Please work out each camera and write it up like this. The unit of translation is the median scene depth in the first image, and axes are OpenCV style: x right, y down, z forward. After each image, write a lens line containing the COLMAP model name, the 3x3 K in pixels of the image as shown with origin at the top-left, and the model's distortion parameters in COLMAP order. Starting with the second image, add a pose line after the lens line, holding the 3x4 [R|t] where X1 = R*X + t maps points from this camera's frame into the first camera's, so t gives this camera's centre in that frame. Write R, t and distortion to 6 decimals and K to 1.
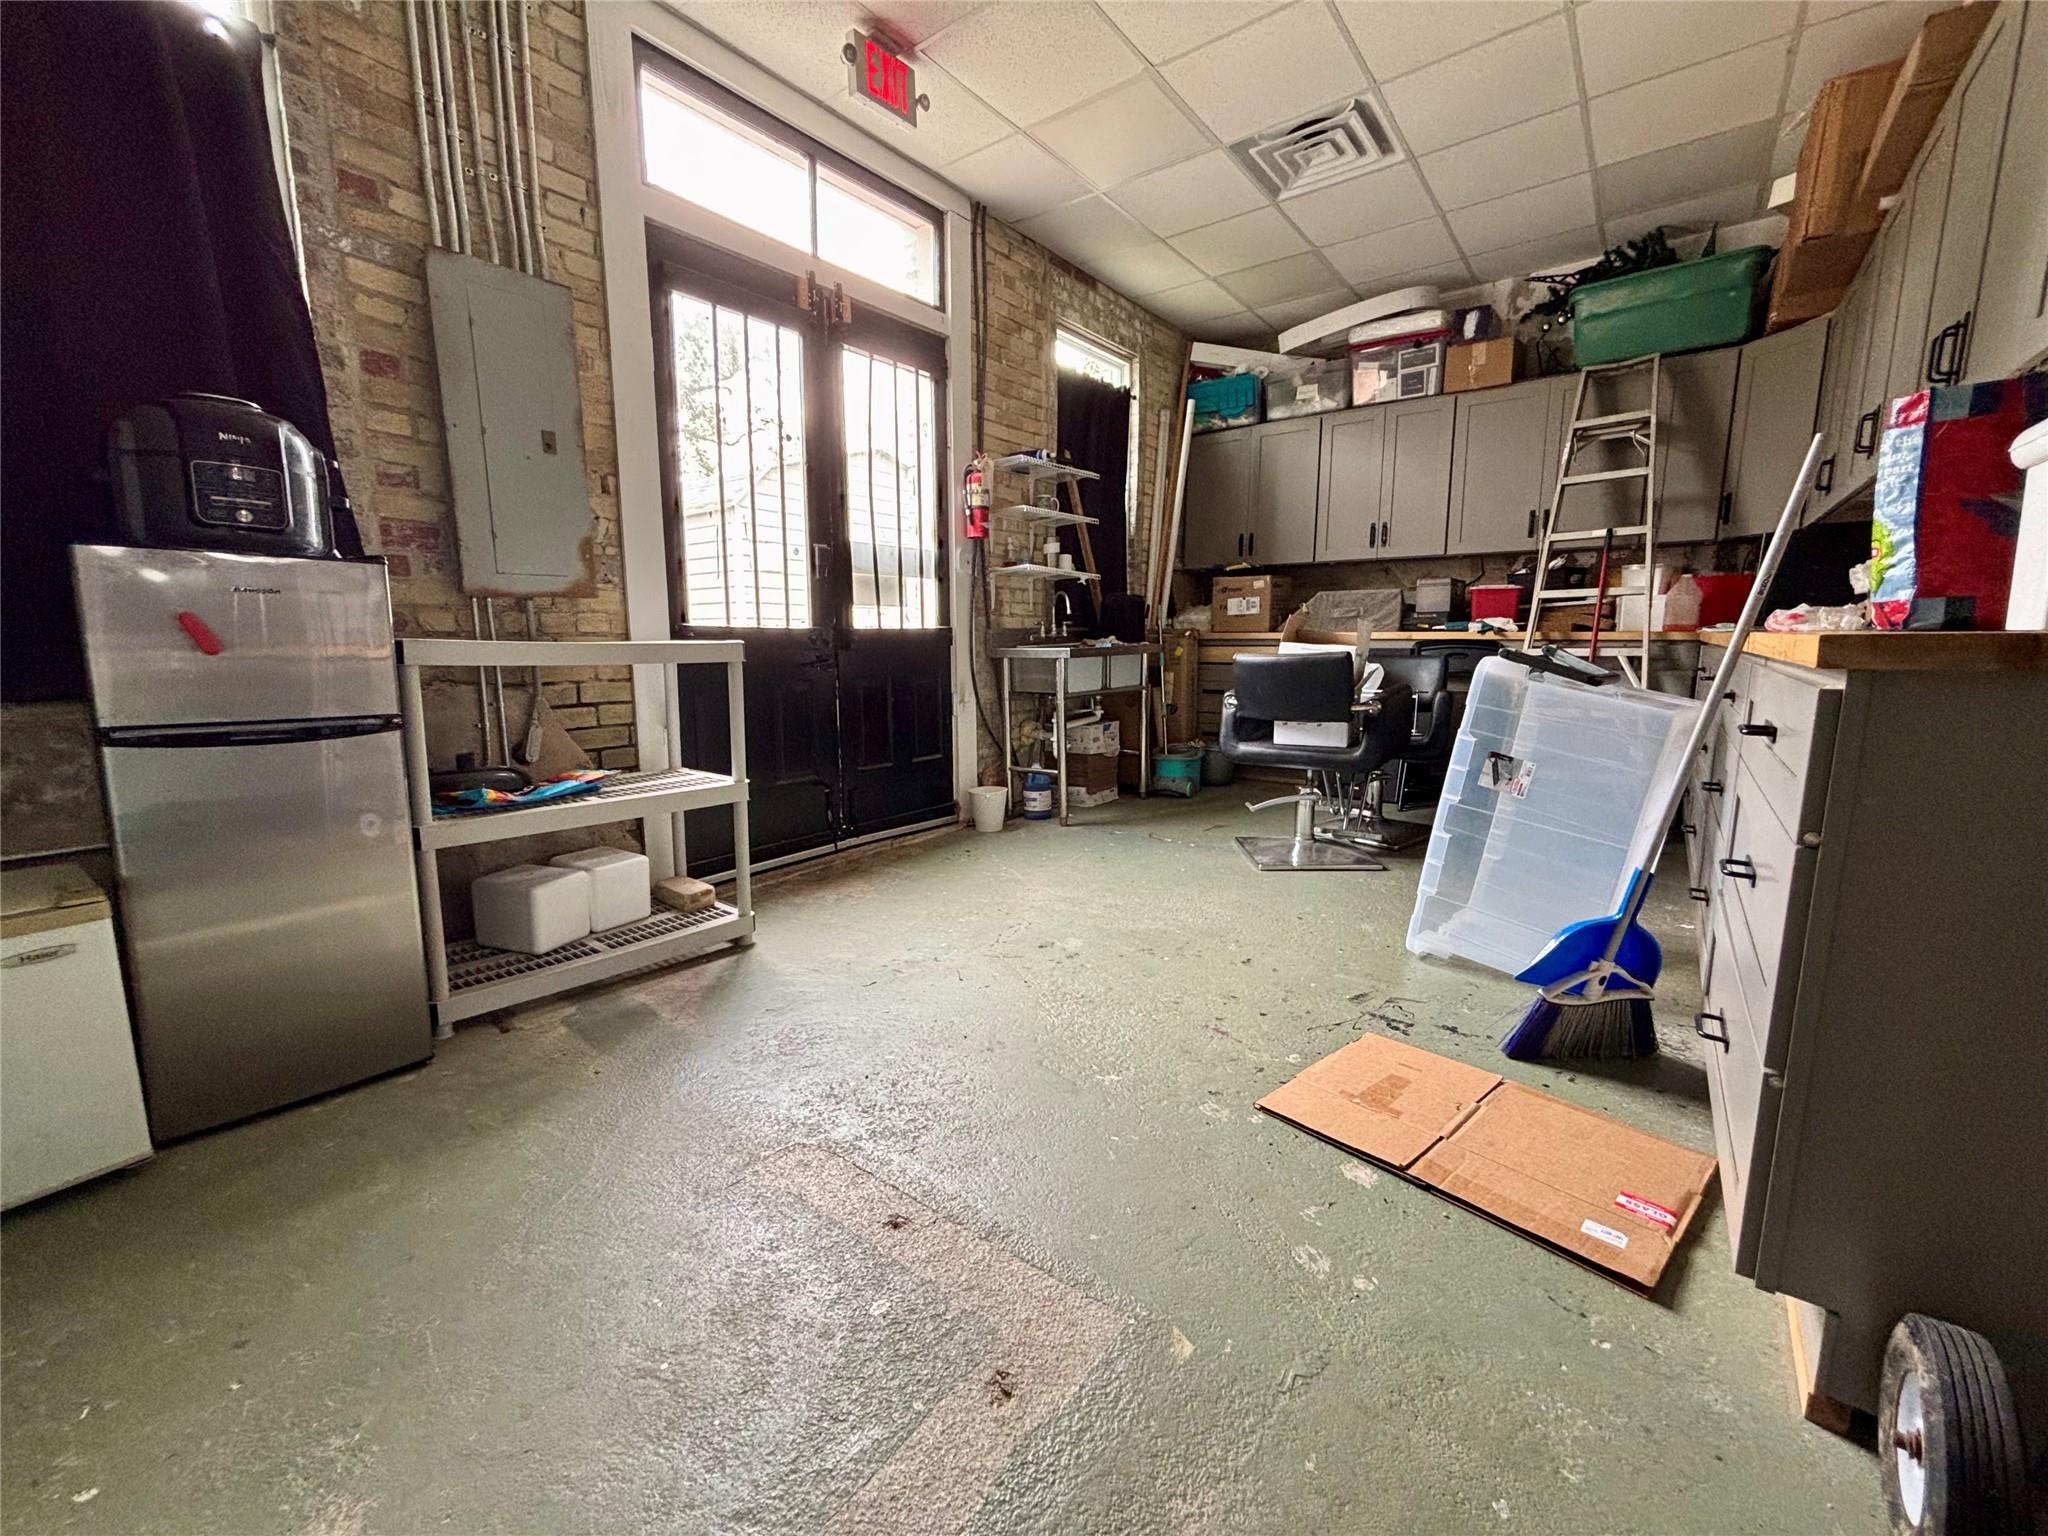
lens RADIAL K [[828.1, 0, 1025.3], [0, 828.1, 763.1], [0, 0, 1]] dist [0.003590, -0.001707]
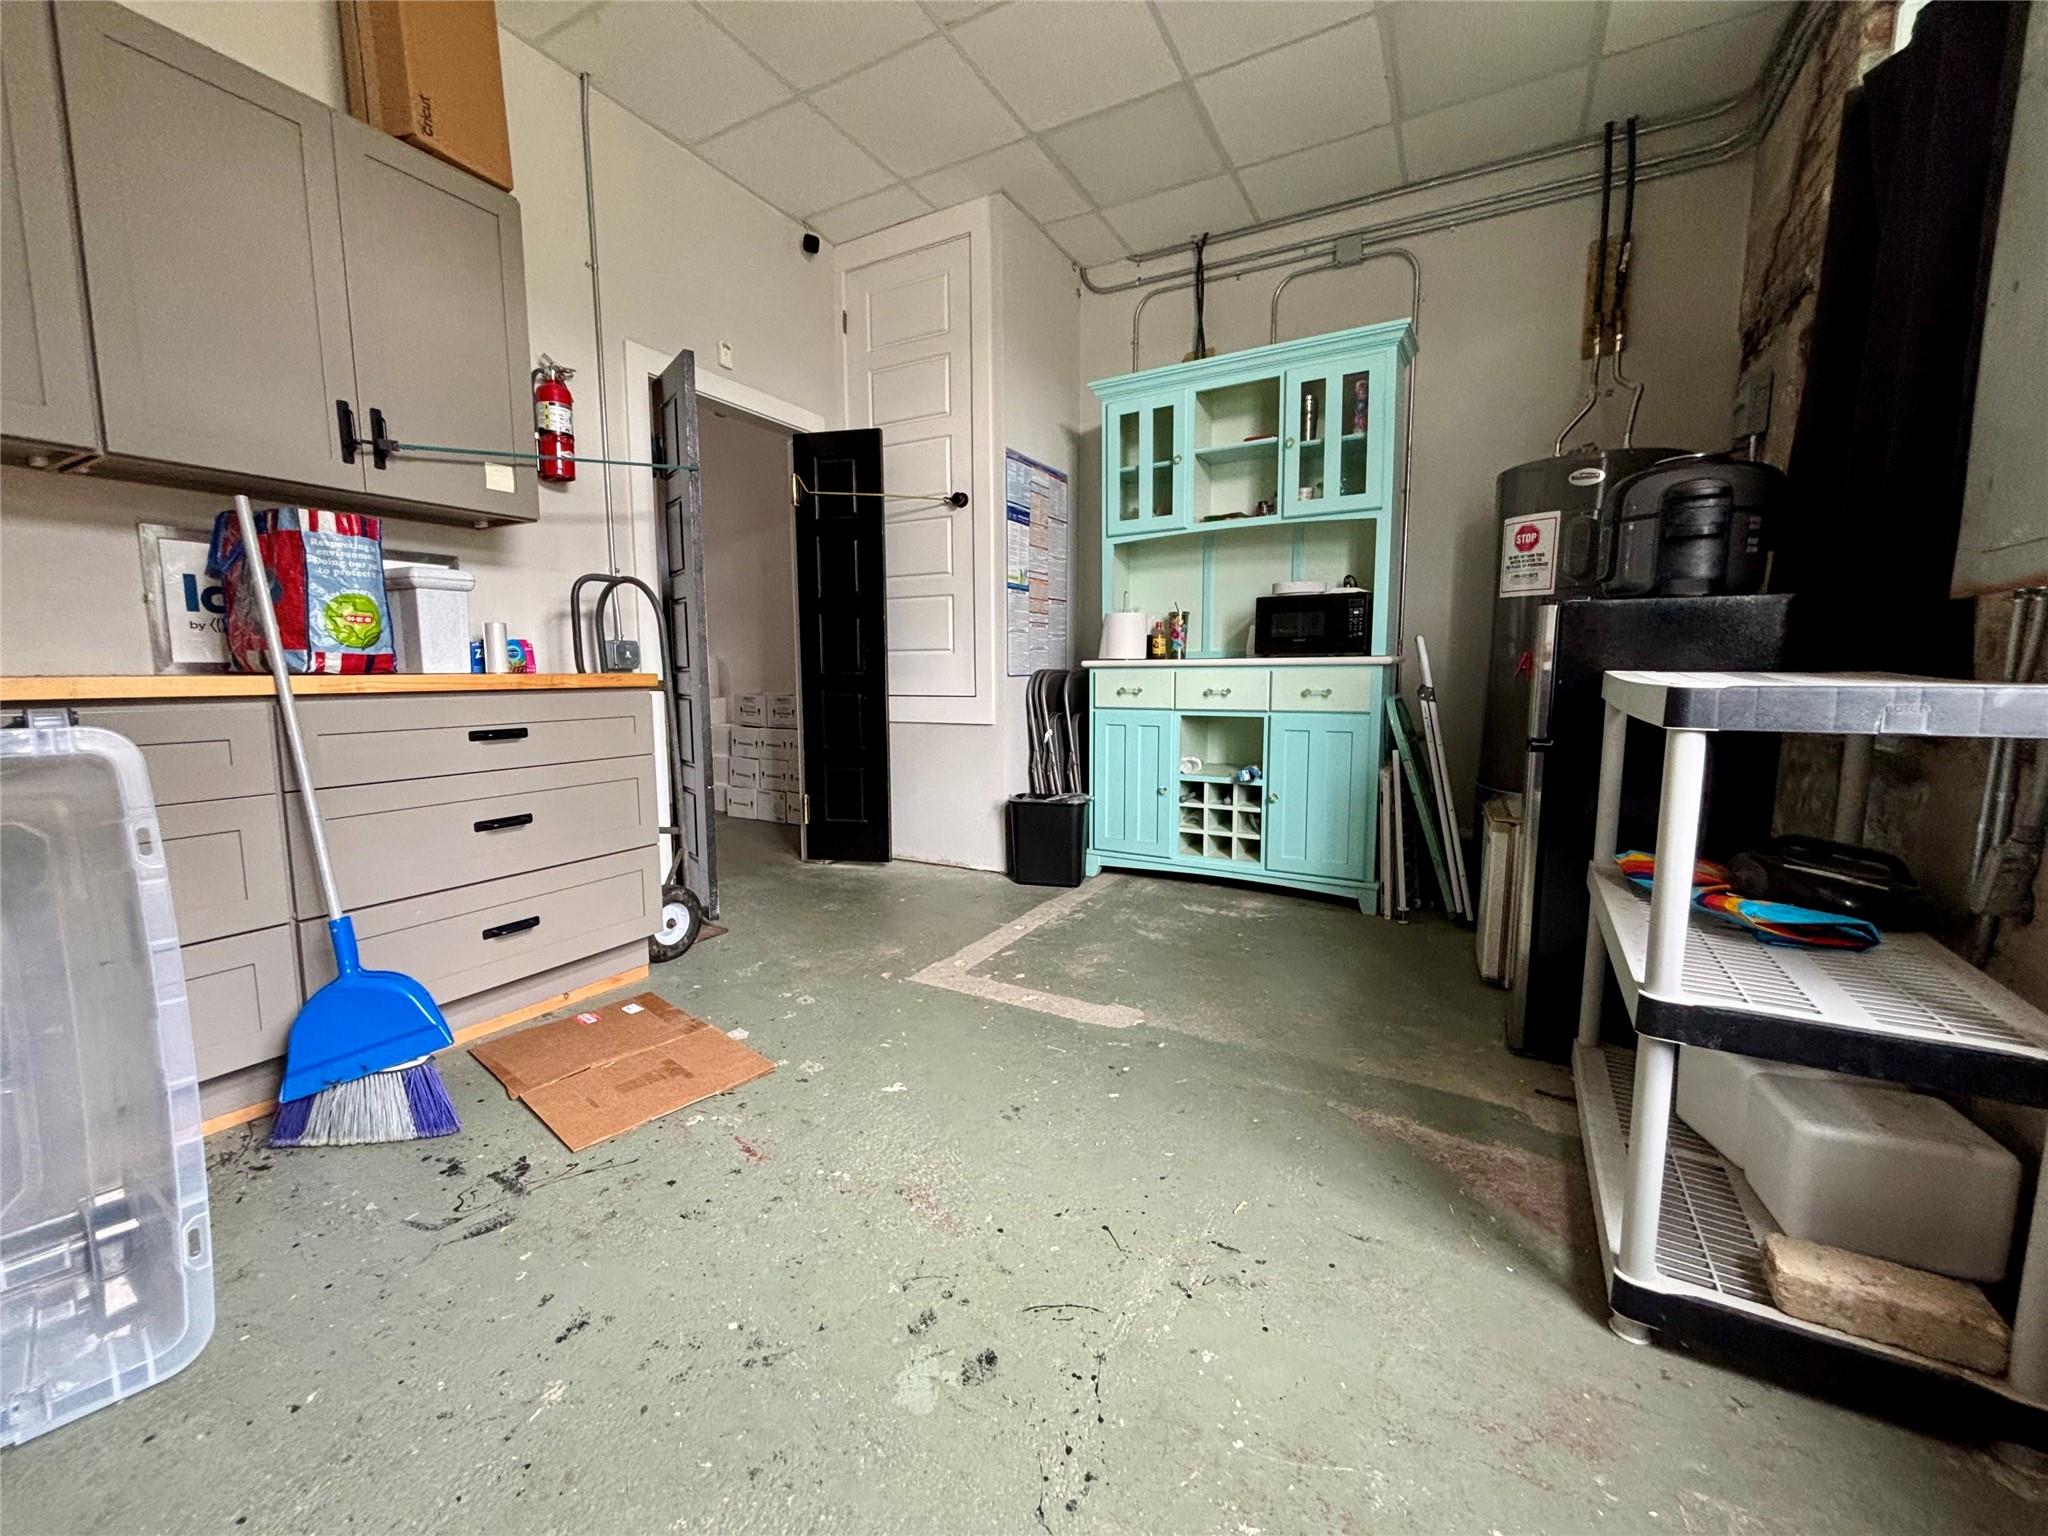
lens RADIAL K [[828.1, 0, 1018.7], [0, 828.1, 765.8], [0, 0, 1]] dist [0.003590, -0.001707]
pose [[-0.989058, 0.028891, -0.144673, 0.076134], [-0.010911, 0.963626, 0.267031, -0.272706], [0.147125, 0.265688, -0.952767, 1.718802]]
